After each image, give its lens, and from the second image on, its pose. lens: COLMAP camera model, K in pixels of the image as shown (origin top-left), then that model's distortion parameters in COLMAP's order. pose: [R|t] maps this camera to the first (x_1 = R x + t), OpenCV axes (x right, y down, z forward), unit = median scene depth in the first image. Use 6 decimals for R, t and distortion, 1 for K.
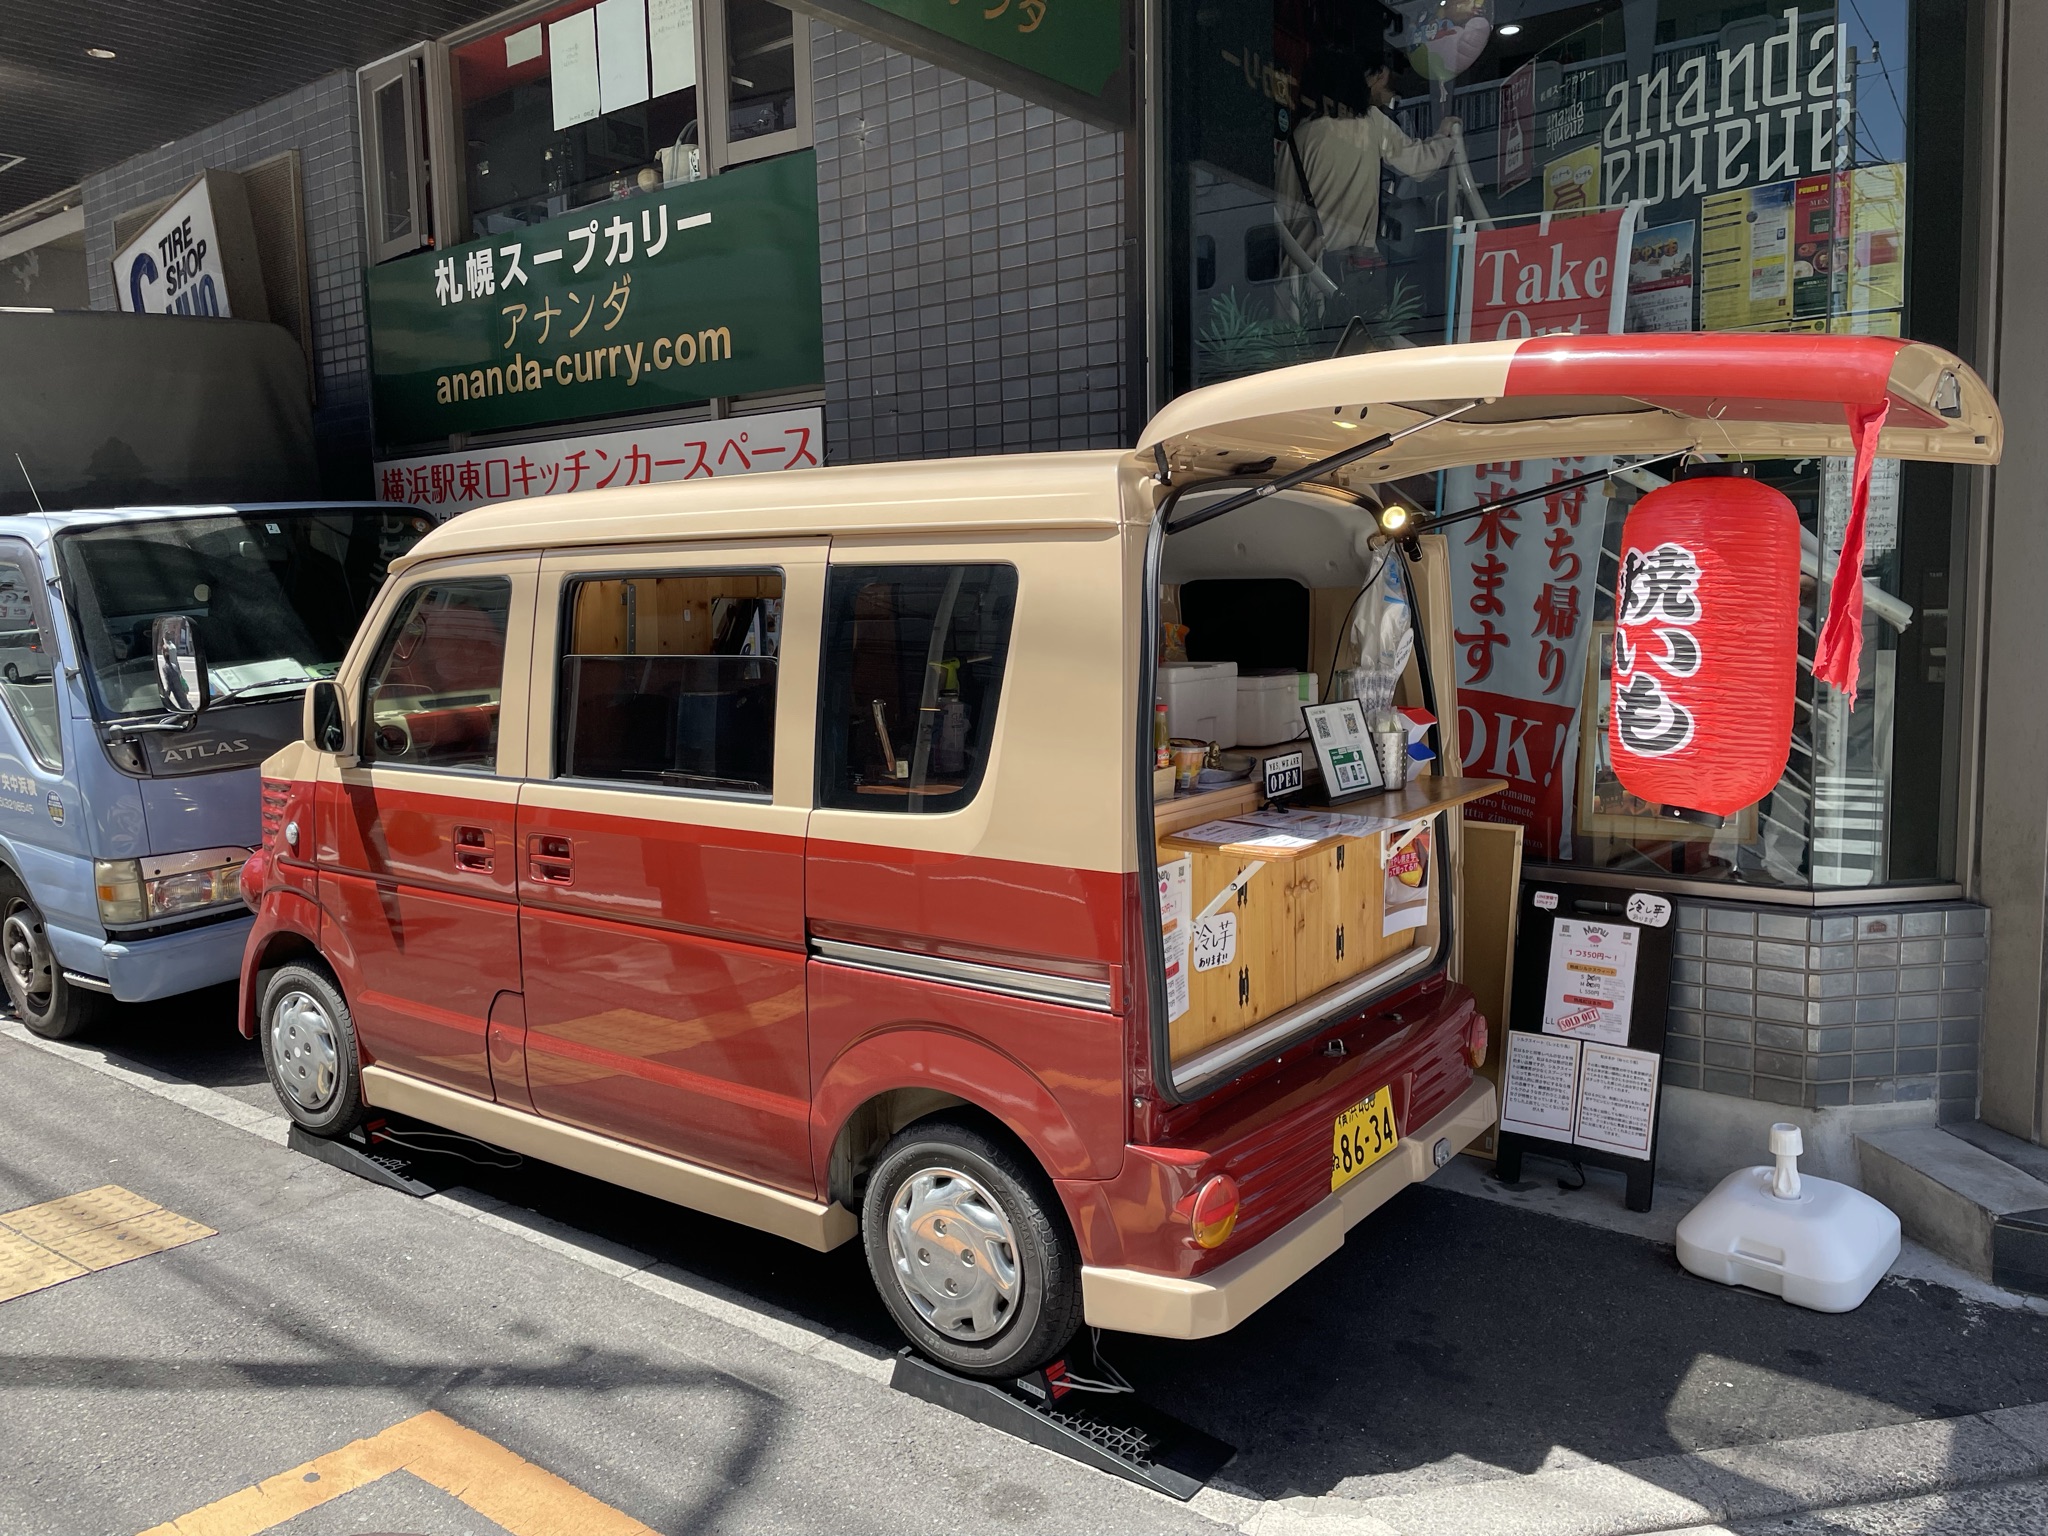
lens RADIAL K [[1556.6, 0, 1024.7], [0, 1556.6, 762.8], [0, 0, 1]] dist [0.076664, -0.098206]
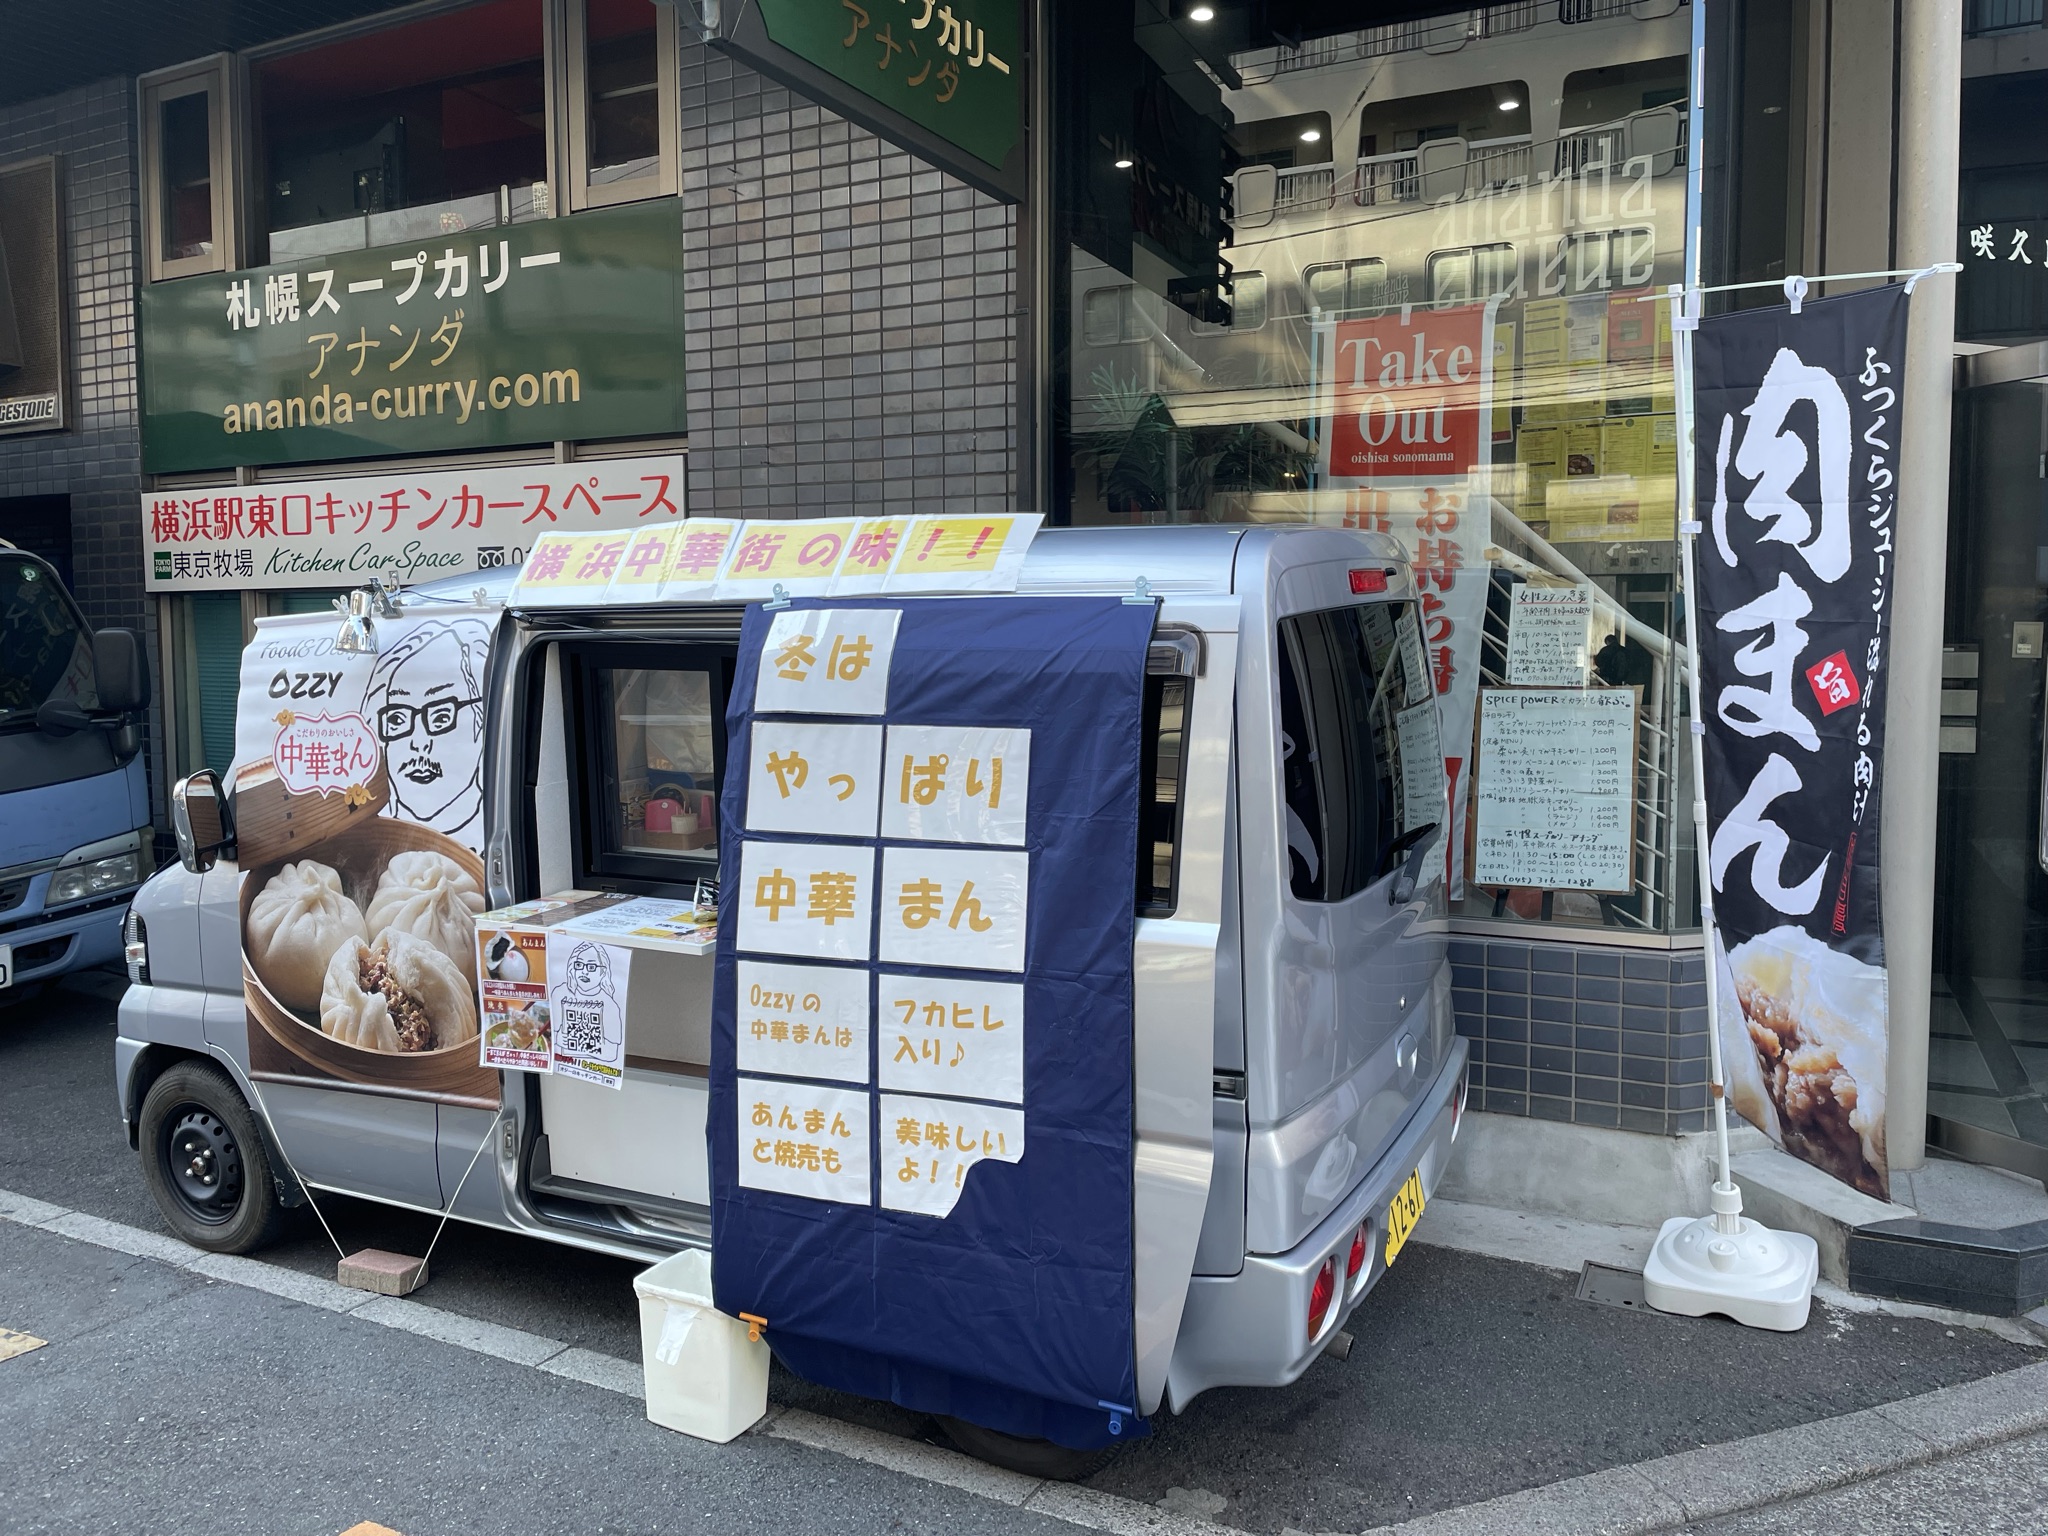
lens RADIAL K [[1554.5, 0, 1036.7], [0, 1554.5, 756.0], [0, 0, 1]] dist [0.082890, -0.103453]
pose [[0.982500, 0.007731, 0.186100, -0.086017], [0.000111, 0.999114, -0.042091, 0.001987], [-0.186261, 0.041375, 0.981629, 0.003401]]
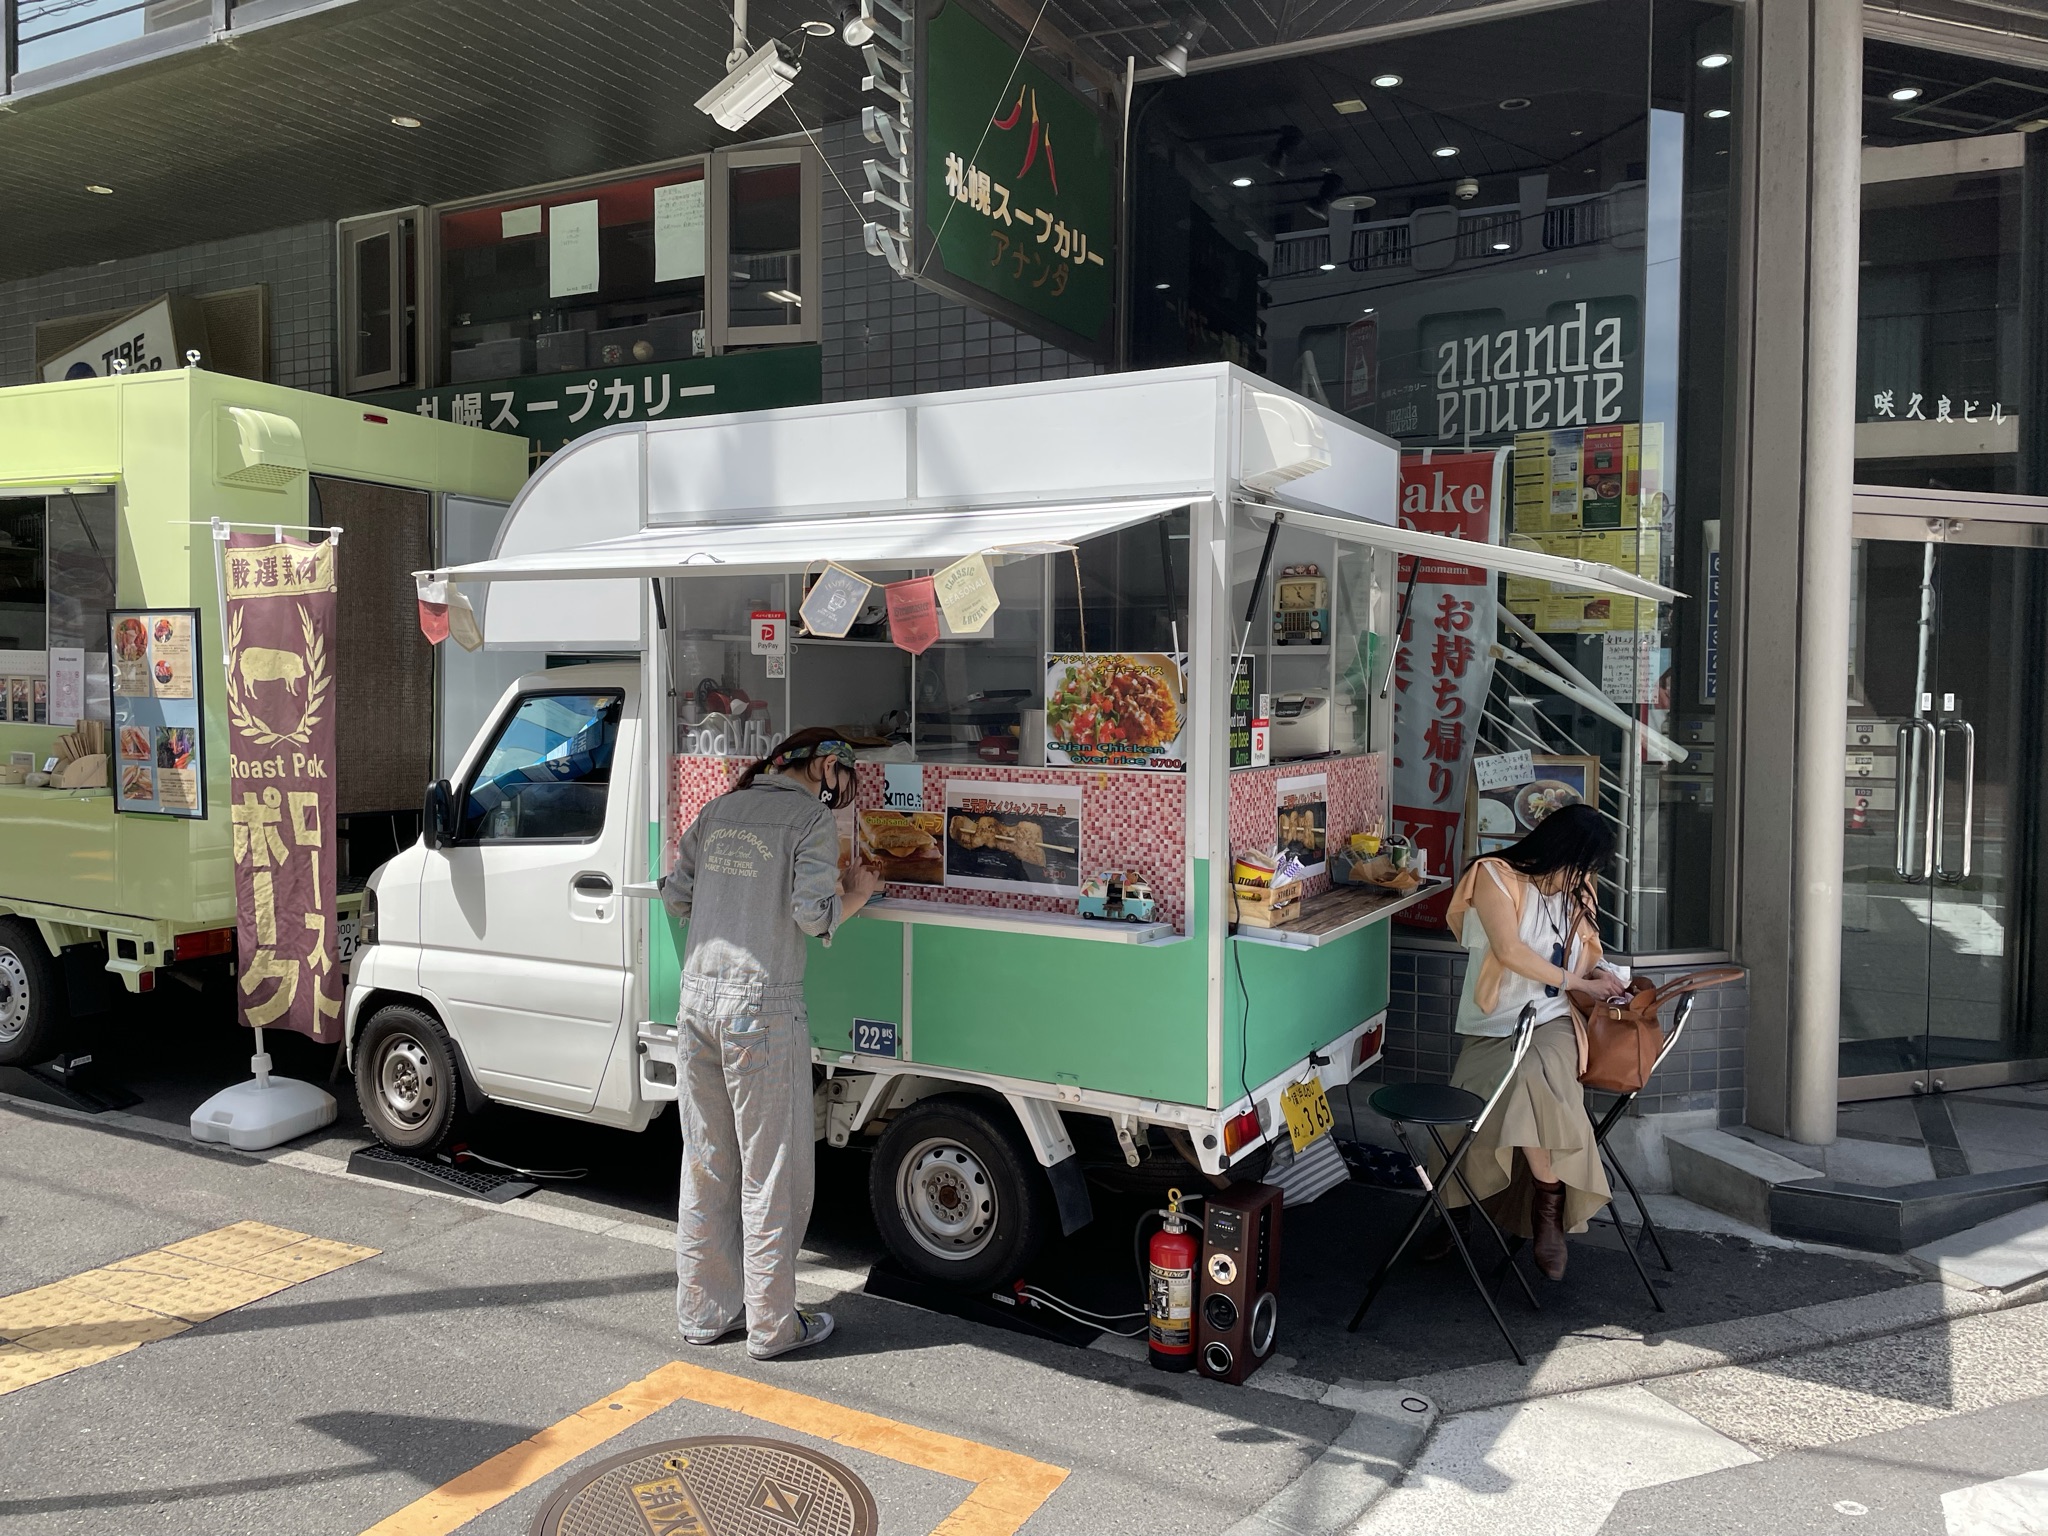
lens RADIAL K [[1558.0, 0, 1000.4], [0, 1558.0, 749.5], [0, 0, 1]] dist [0.085952, -0.108584]
pose [[0.984722, 0.022662, 0.172654, -0.179560], [-0.010693, 0.997494, -0.069942, 0.002311], [-0.173807, 0.067028, 0.982496, -0.168966]]
